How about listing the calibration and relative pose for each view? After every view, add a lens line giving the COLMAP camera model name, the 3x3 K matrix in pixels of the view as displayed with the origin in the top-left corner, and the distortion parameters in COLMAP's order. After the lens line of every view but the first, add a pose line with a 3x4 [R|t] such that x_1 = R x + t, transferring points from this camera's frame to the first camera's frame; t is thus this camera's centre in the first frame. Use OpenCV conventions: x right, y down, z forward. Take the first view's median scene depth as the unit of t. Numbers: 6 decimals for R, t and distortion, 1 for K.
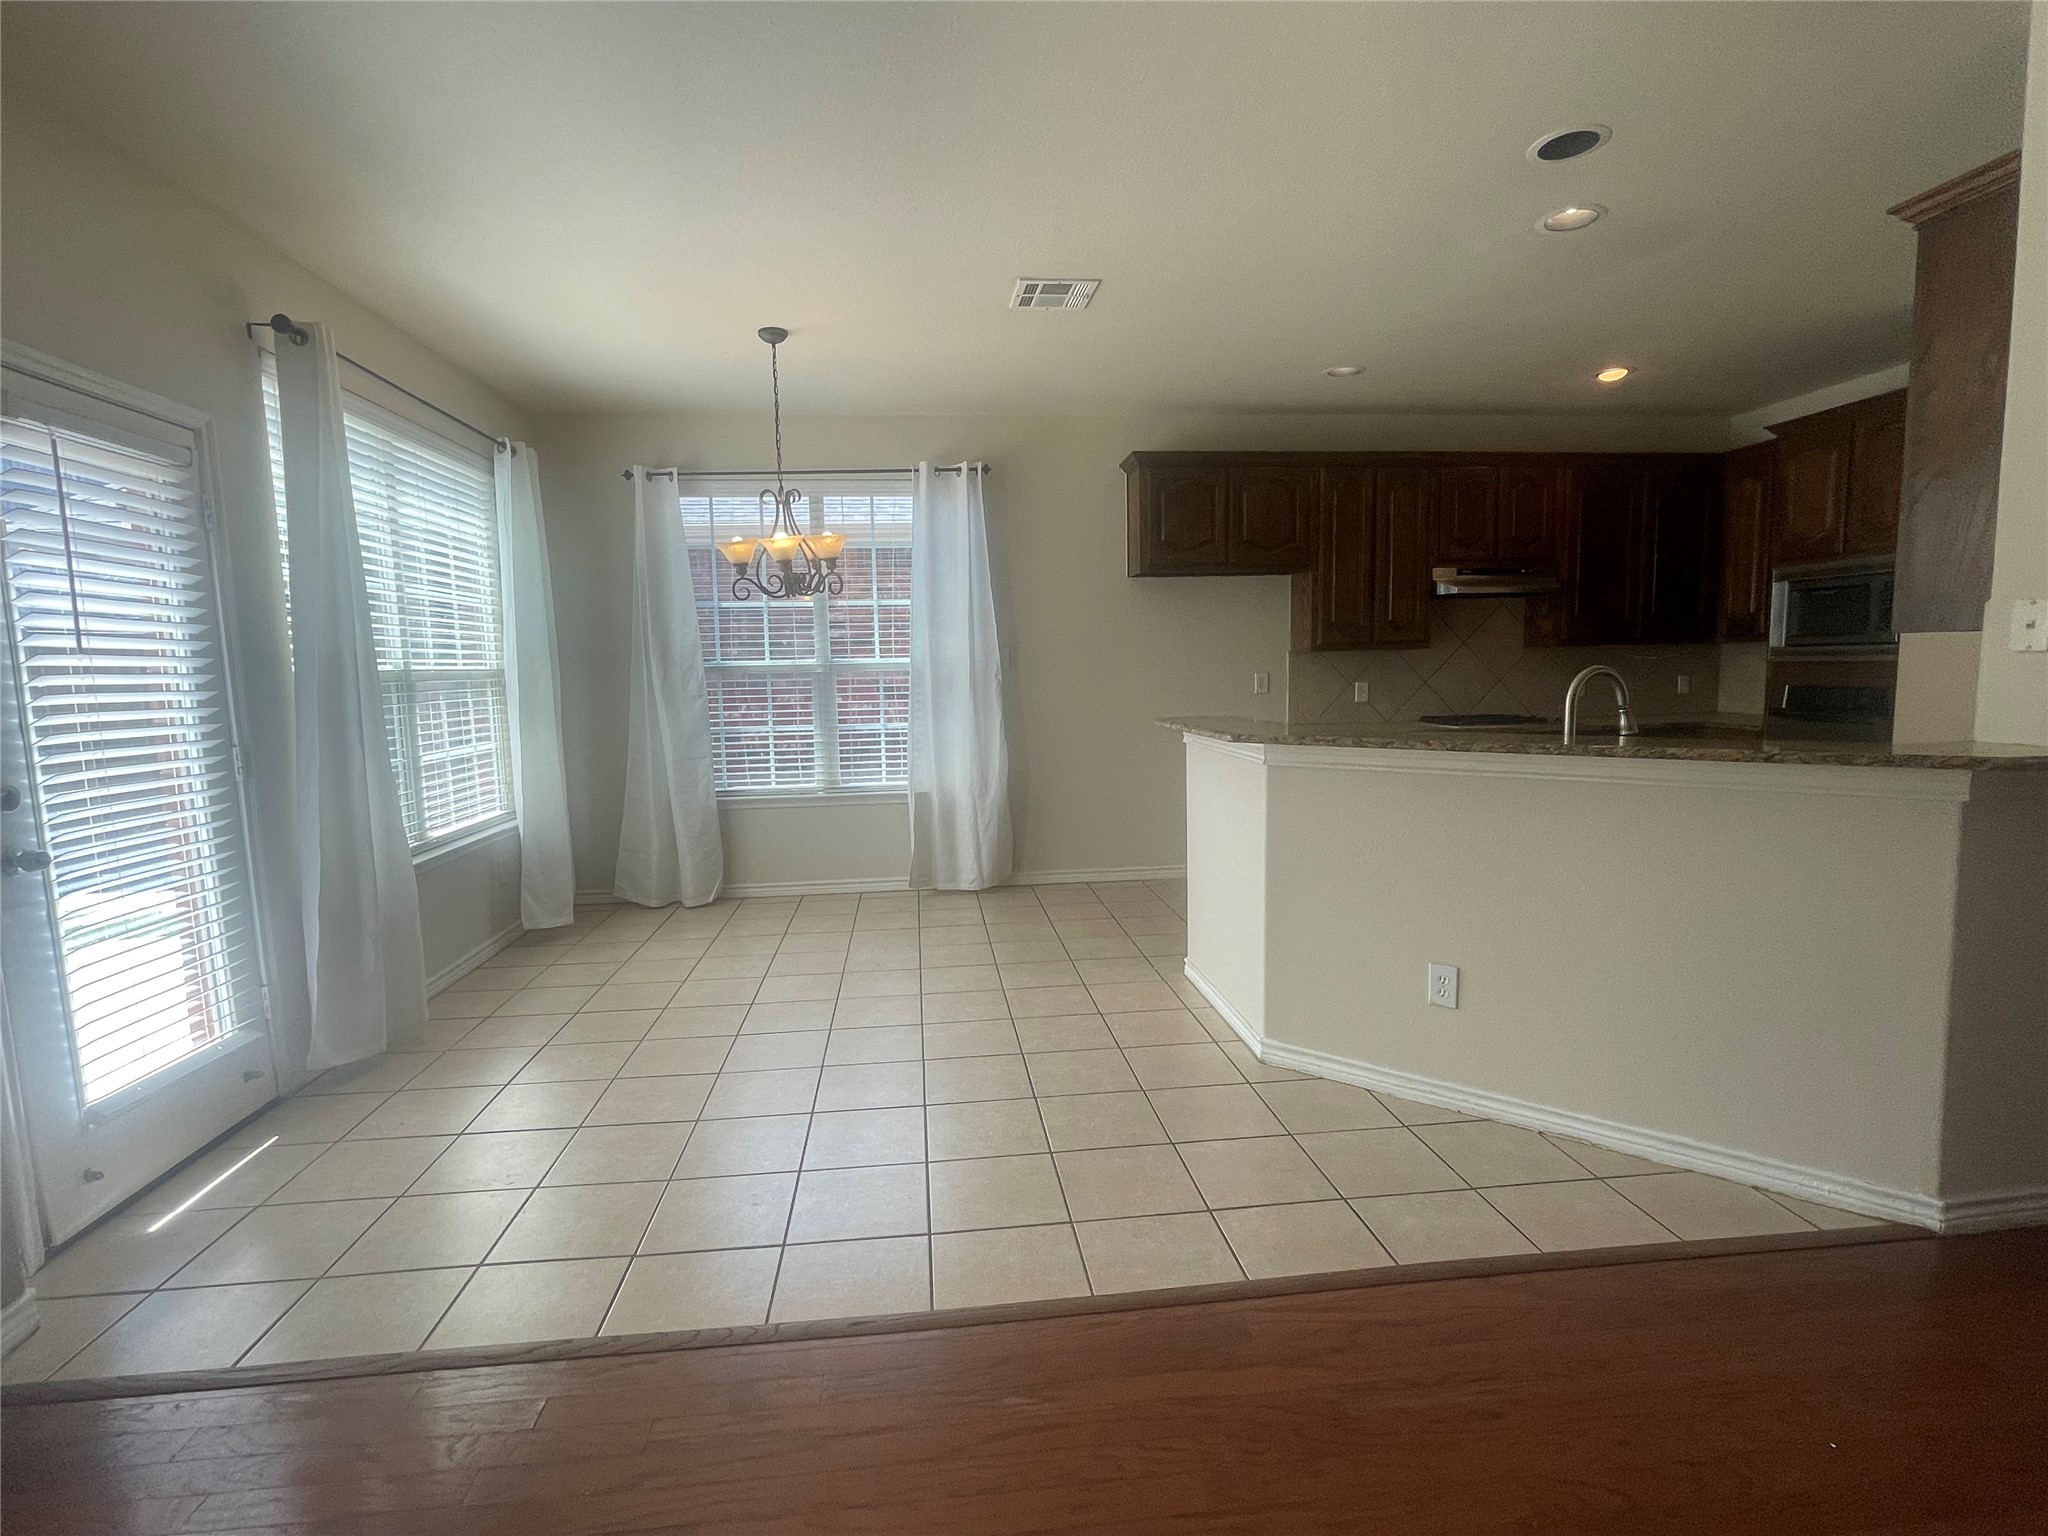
lens RADIAL K [[963.2, 0, 1024.0], [0, 963.2, 768.0], [0, 0, 1]] dist [-0.008490, -0.000173]
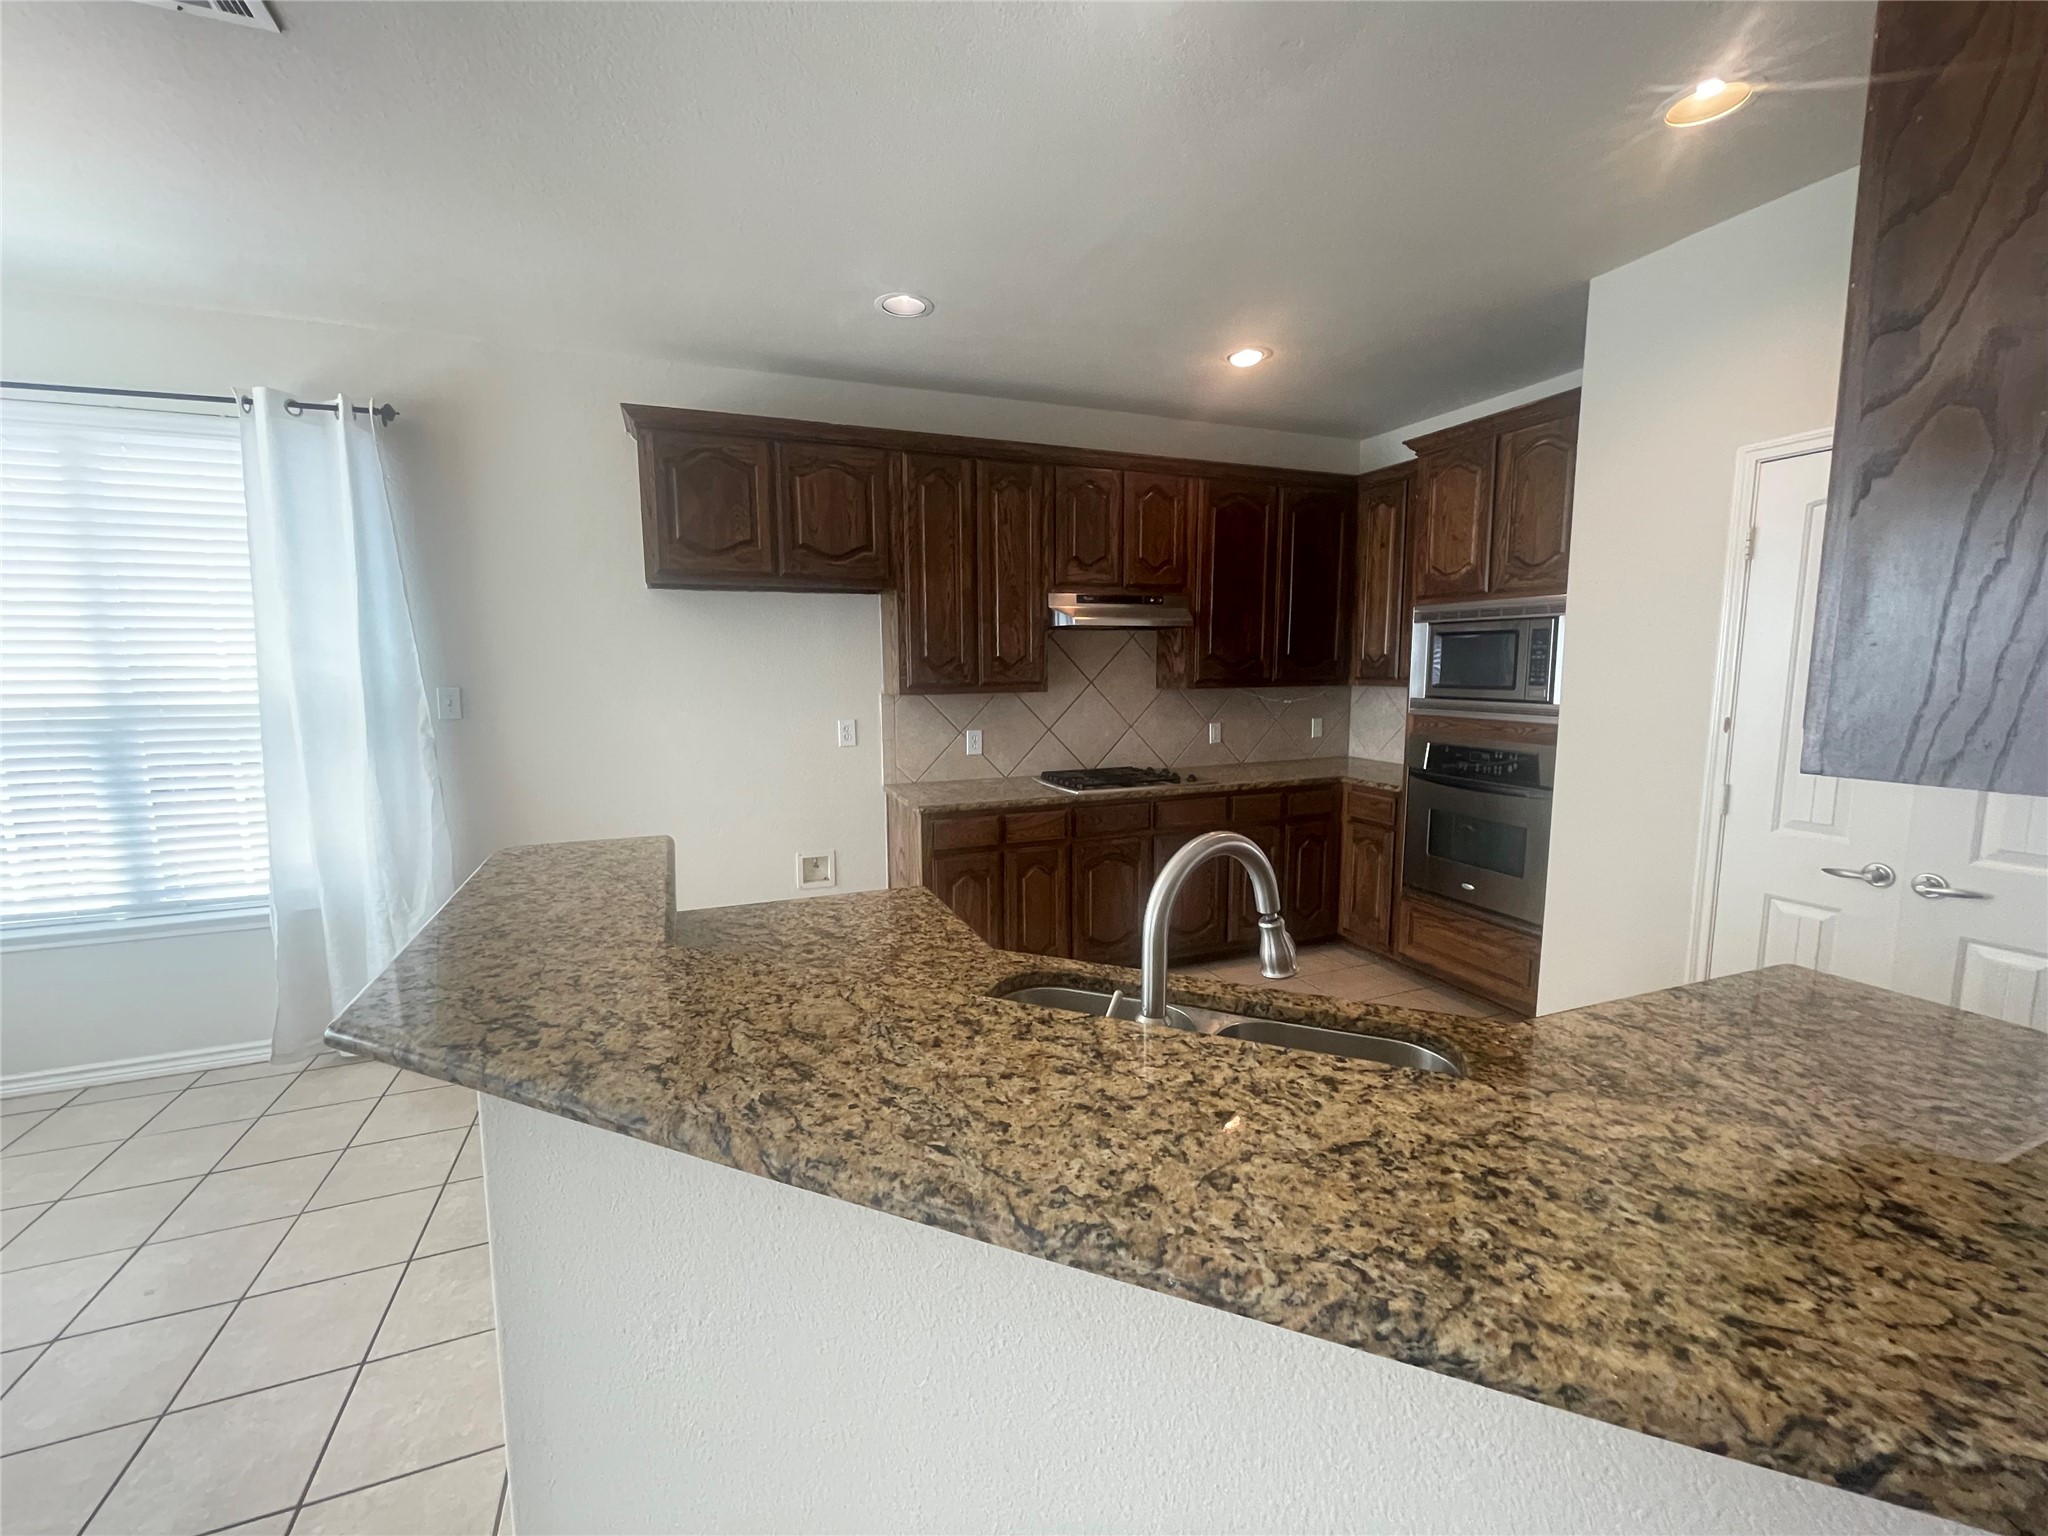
lens RADIAL K [[823.4, 0, 1024.0], [0, 823.4, 768.0], [0, 0, 1]] dist [0.000908, -0.000087]
pose [[0.960622, -0.019832, 0.277150, 0.214734], [0.016171, 0.999749, 0.015487, -0.073089], [-0.277387, -0.010396, 0.960702, 0.347705]]
